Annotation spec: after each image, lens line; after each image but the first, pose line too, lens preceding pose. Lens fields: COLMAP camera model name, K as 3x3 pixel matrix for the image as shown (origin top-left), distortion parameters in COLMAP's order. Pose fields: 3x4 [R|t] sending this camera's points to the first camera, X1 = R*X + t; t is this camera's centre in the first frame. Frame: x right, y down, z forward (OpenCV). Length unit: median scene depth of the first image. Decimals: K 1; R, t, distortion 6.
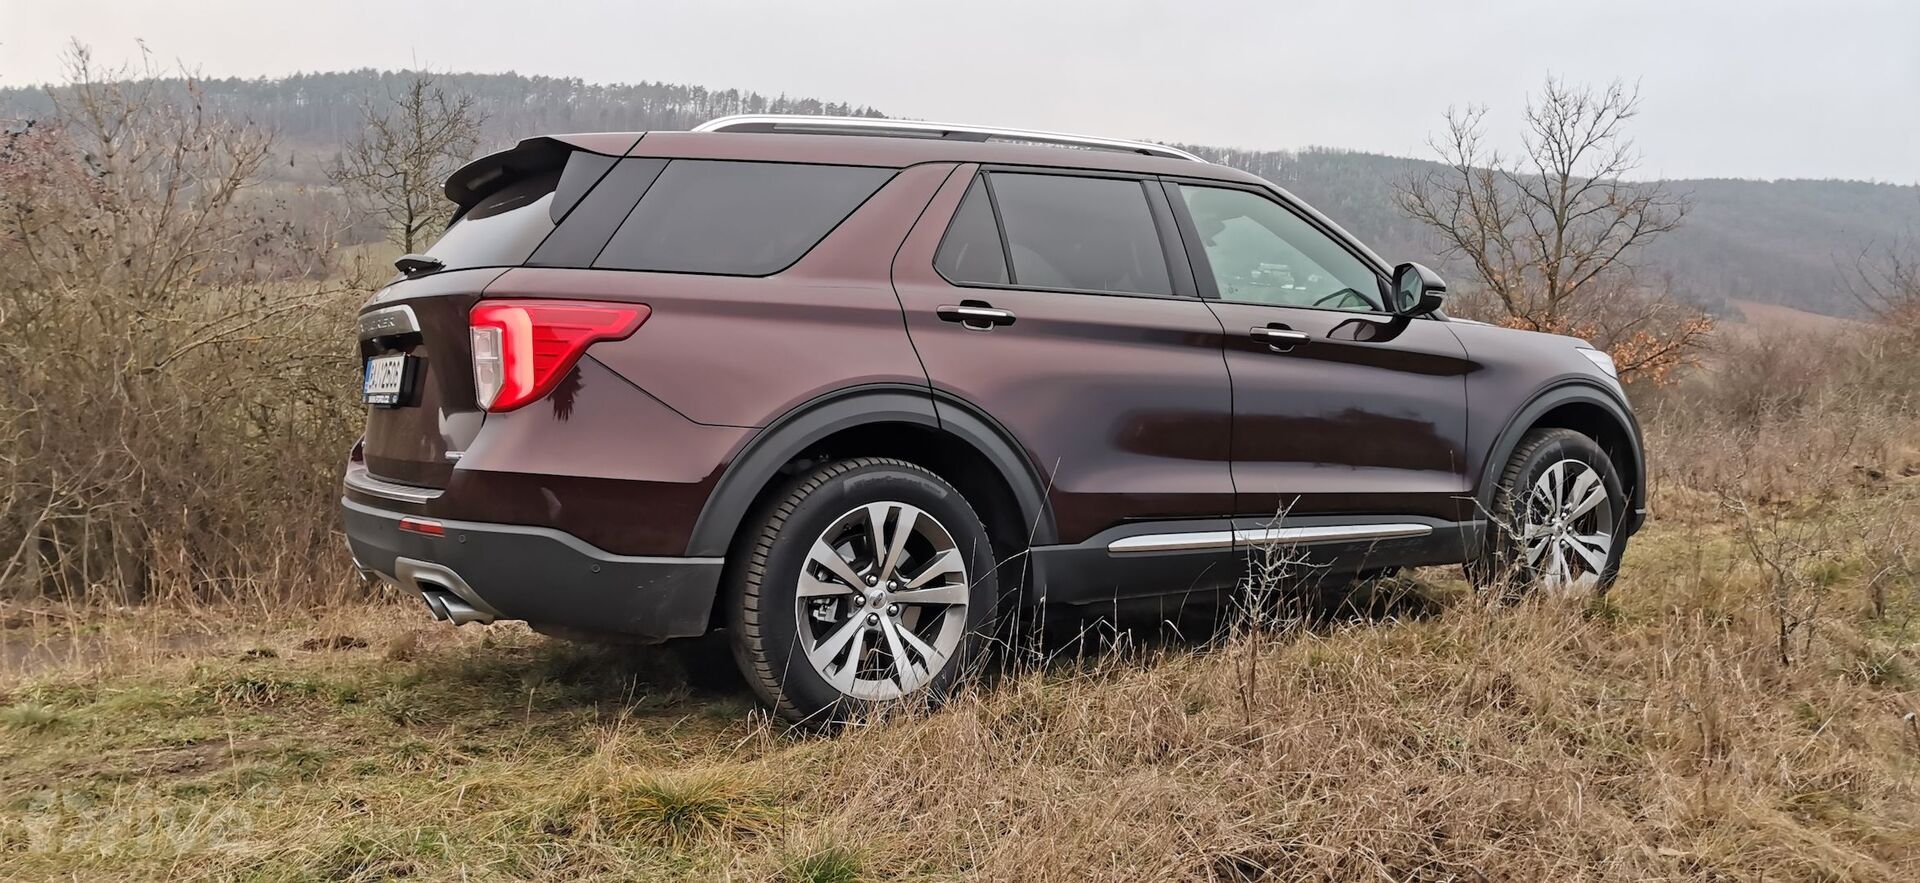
lens RADIAL K [[1535.2, 0, 958.9], [0, 1535.2, 408.2], [0, 0, 1]] dist [0.037875, -0.004982]
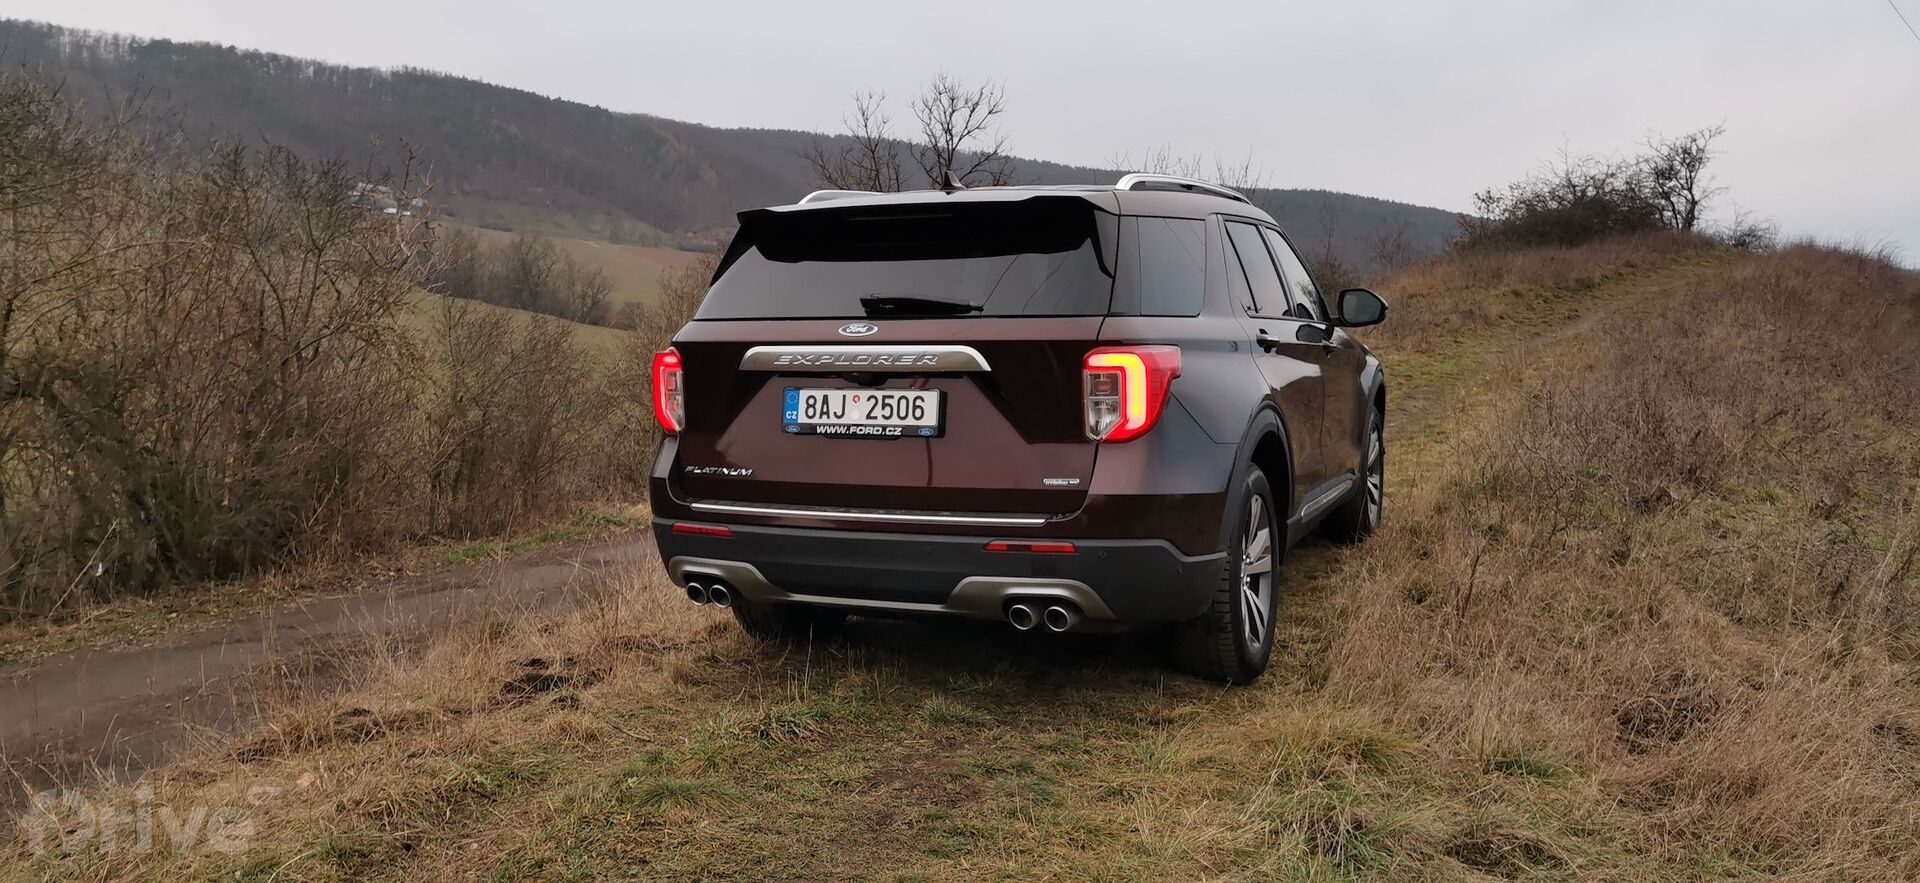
lens RADIAL K [[1535.2, 0, 958.9], [0, 1535.2, 408.2], [0, 0, 1]] dist [0.037875, -0.004982]
pose [[0.829589, -0.037883, 0.557088, -0.933543], [0.011381, 0.998636, 0.050960, -0.075701], [-0.558258, -0.035936, 0.828889, 0.097374]]
